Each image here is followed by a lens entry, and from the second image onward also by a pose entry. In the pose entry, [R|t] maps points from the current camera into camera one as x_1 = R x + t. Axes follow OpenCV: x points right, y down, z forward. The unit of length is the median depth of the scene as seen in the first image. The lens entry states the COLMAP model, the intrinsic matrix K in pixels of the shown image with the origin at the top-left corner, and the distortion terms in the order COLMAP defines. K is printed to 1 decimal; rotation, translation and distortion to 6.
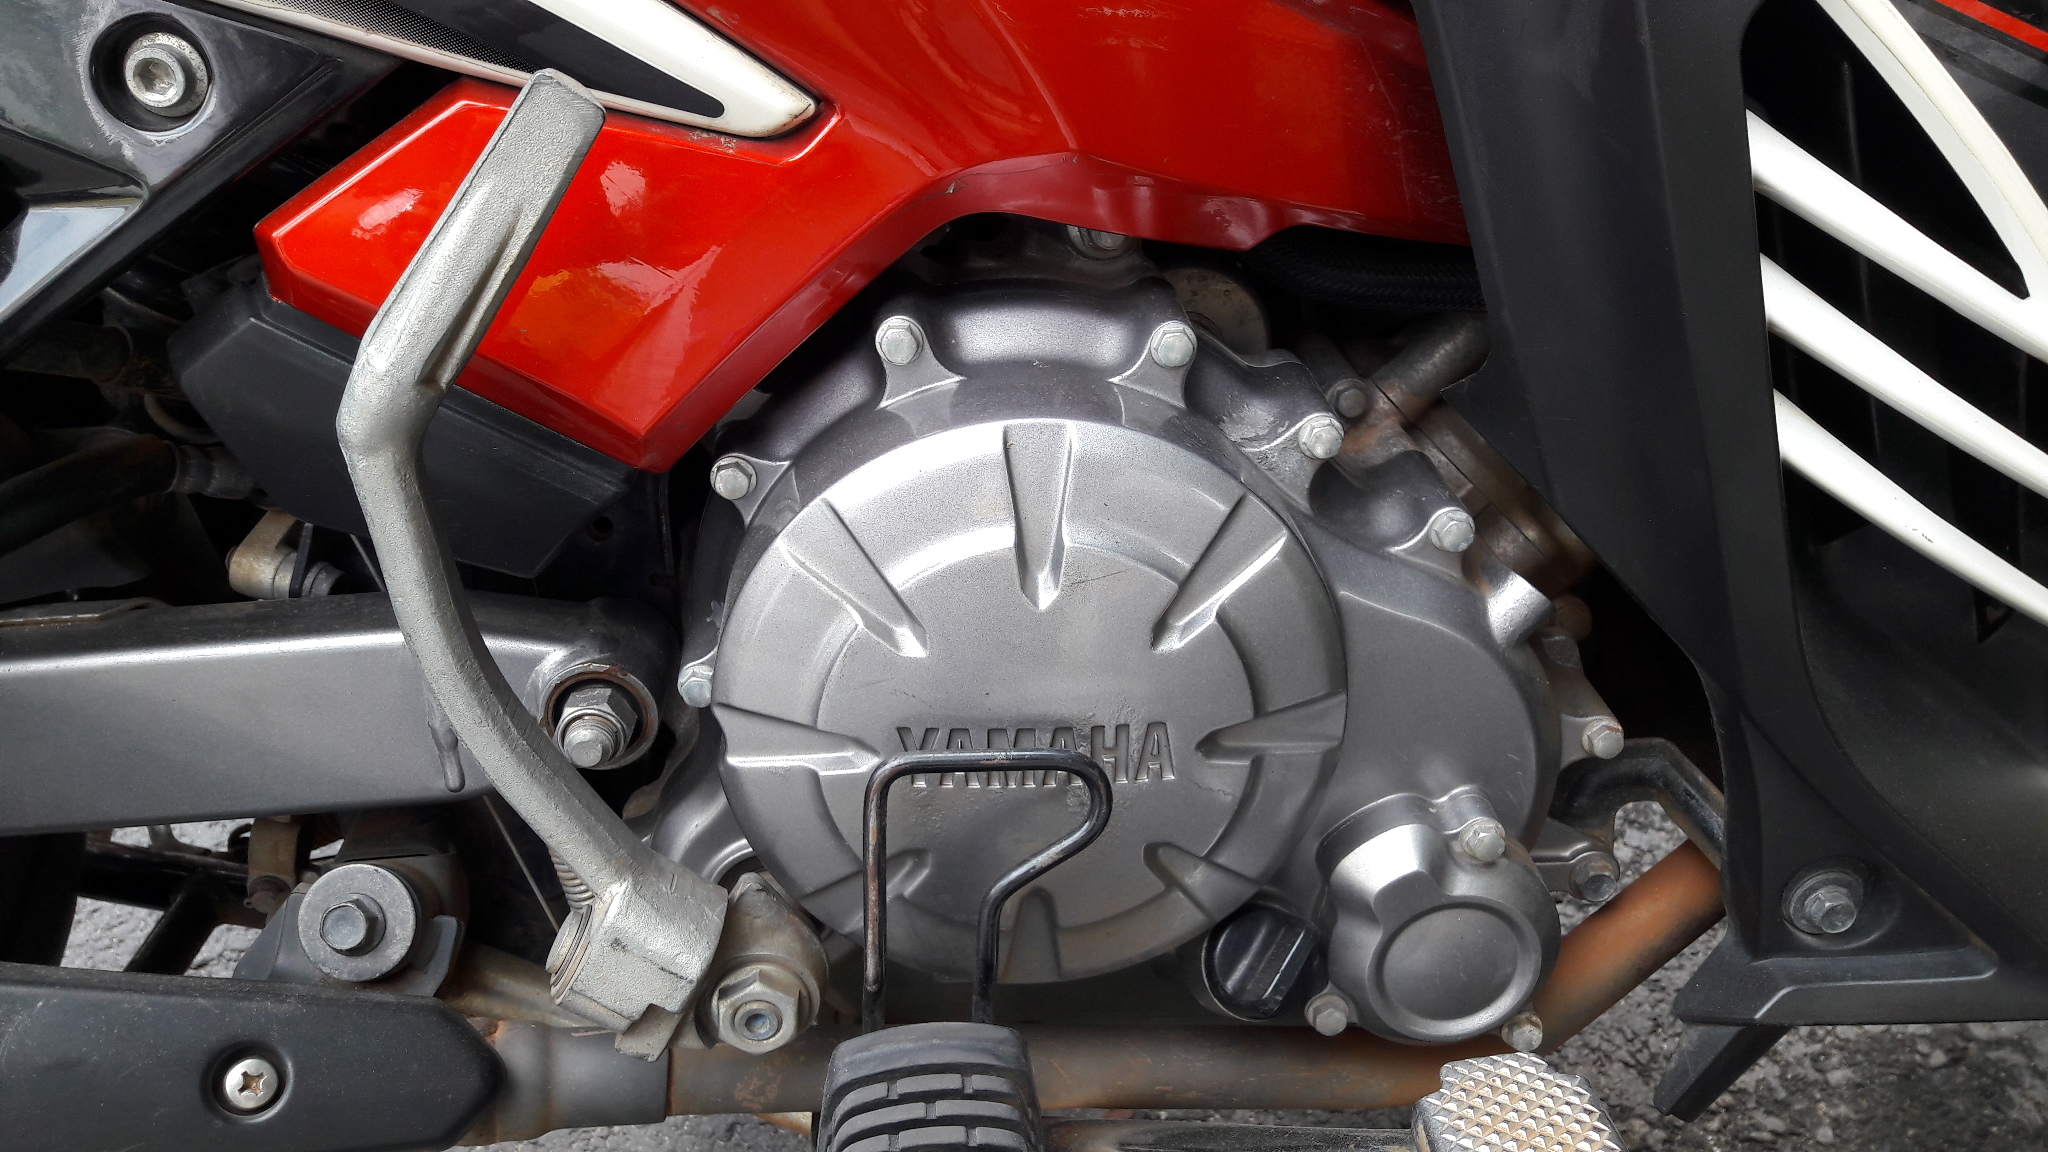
lens RADIAL K [[1745.4, 0, 1024.0], [0, 1745.4, 576.0], [0, 0, 1]] dist [0.247937, -0.696216]
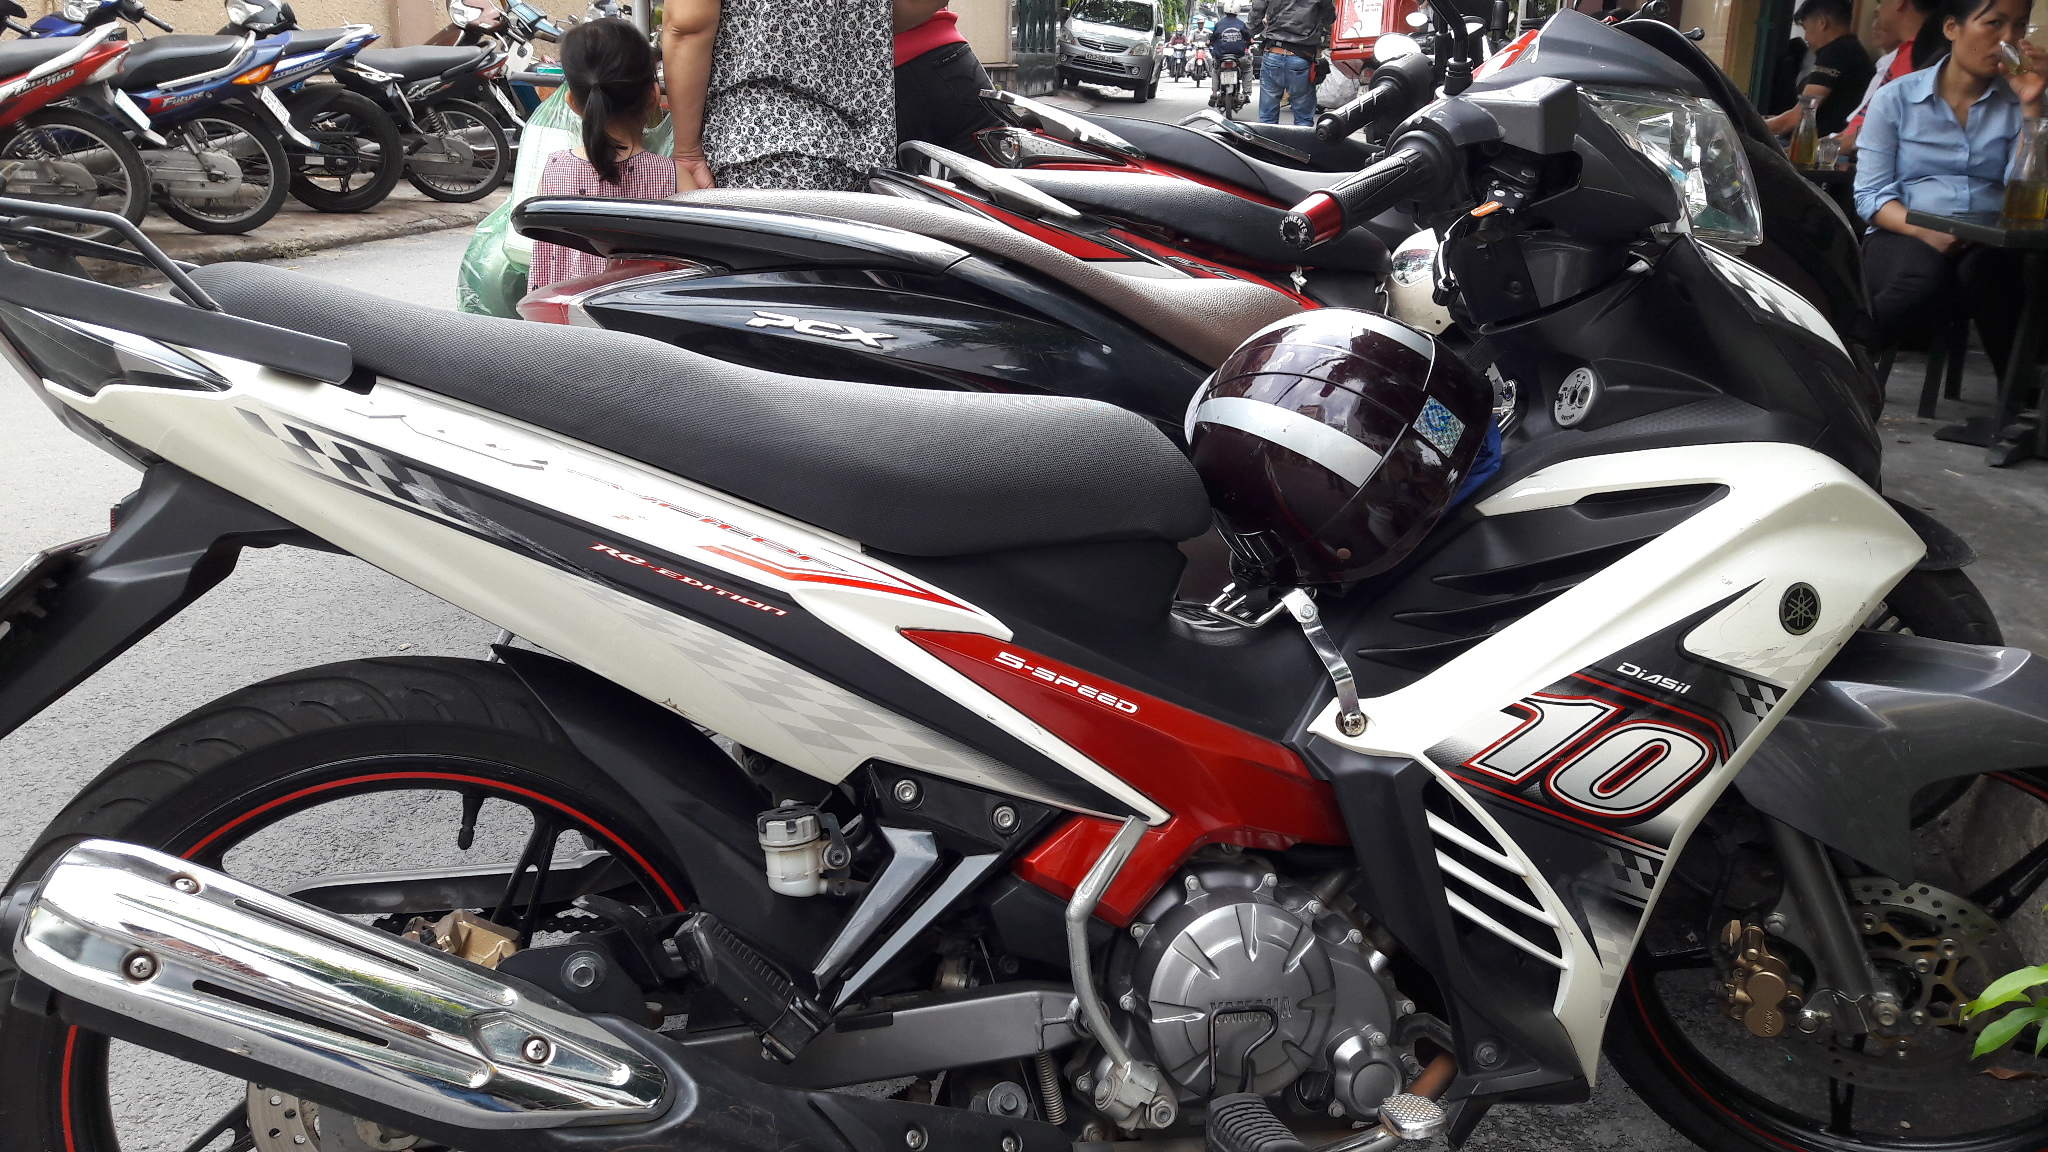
lens RADIAL K [[1745.4, 0, 1024.0], [0, 1745.4, 576.0], [0, 0, 1]] dist [0.247937, -0.696216]
pose [[0.982064, -0.024051, 0.187006, -0.938193], [0.081342, 0.948828, -0.305139, 0.287385], [-0.170098, 0.314877, 0.933766, -2.107156]]
